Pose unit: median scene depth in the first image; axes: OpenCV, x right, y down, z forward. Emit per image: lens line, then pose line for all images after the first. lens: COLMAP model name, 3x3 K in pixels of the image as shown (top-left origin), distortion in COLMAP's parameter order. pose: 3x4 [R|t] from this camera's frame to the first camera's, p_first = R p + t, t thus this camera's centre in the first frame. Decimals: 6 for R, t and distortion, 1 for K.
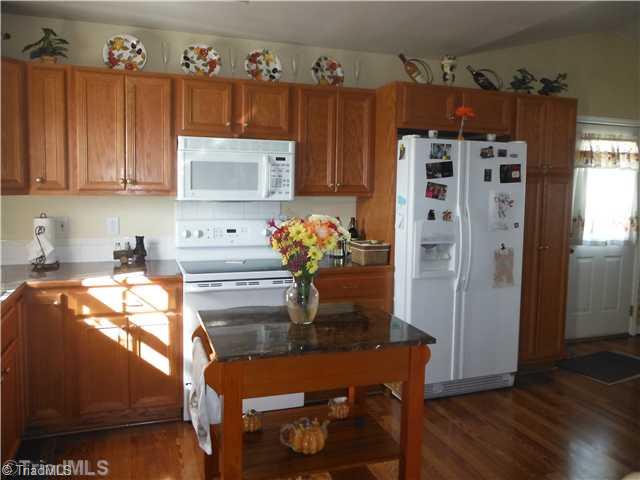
lens RADIAL K [[514.4, 0, 319.3], [0, 514.4, 224.6], [0, 0, 1]] dist [-0.005666, -0.000121]
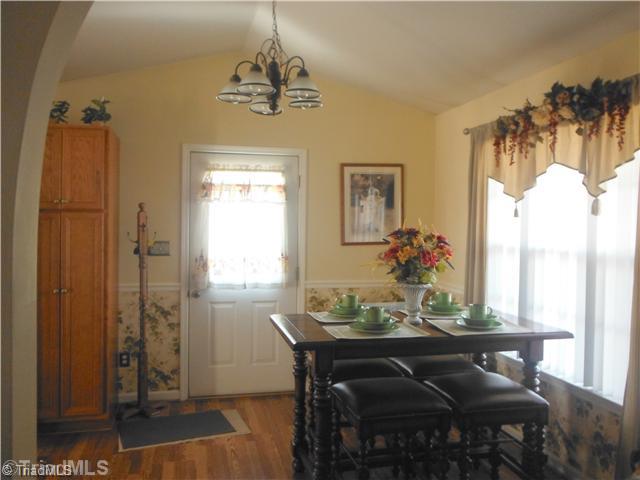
lens RADIAL K [[537.1, 0, 323.3], [0, 537.1, 228.9], [0, 0, 1]] dist [0.004258, 0.001313]
pose [[0.994151, -0.006285, -0.107817, 1.091679], [-0.000732, 0.997890, -0.064920, -0.003442], [0.107998, 0.064619, 0.992049, 0.122362]]
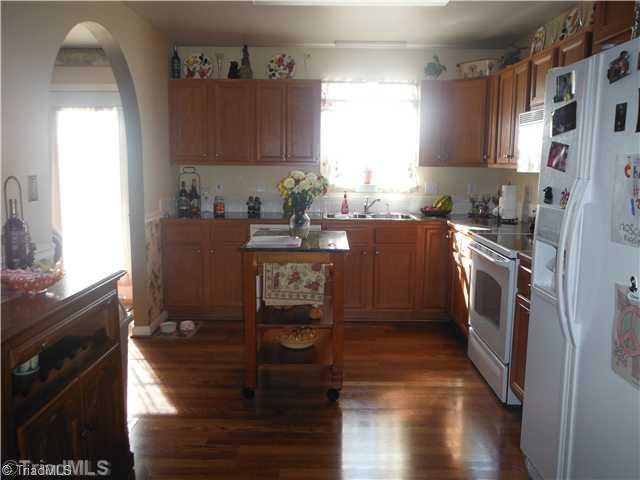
lens RADIAL K [[537.1, 0, 323.3], [0, 537.1, 228.9], [0, 0, 1]] dist [0.004258, 0.001313]
pose [[-0.343263, 0.091299, -0.934791, 0.856173], [-0.088423, 0.987703, 0.128936, -0.036245], [0.935068, 0.126916, -0.330969, 0.909543]]
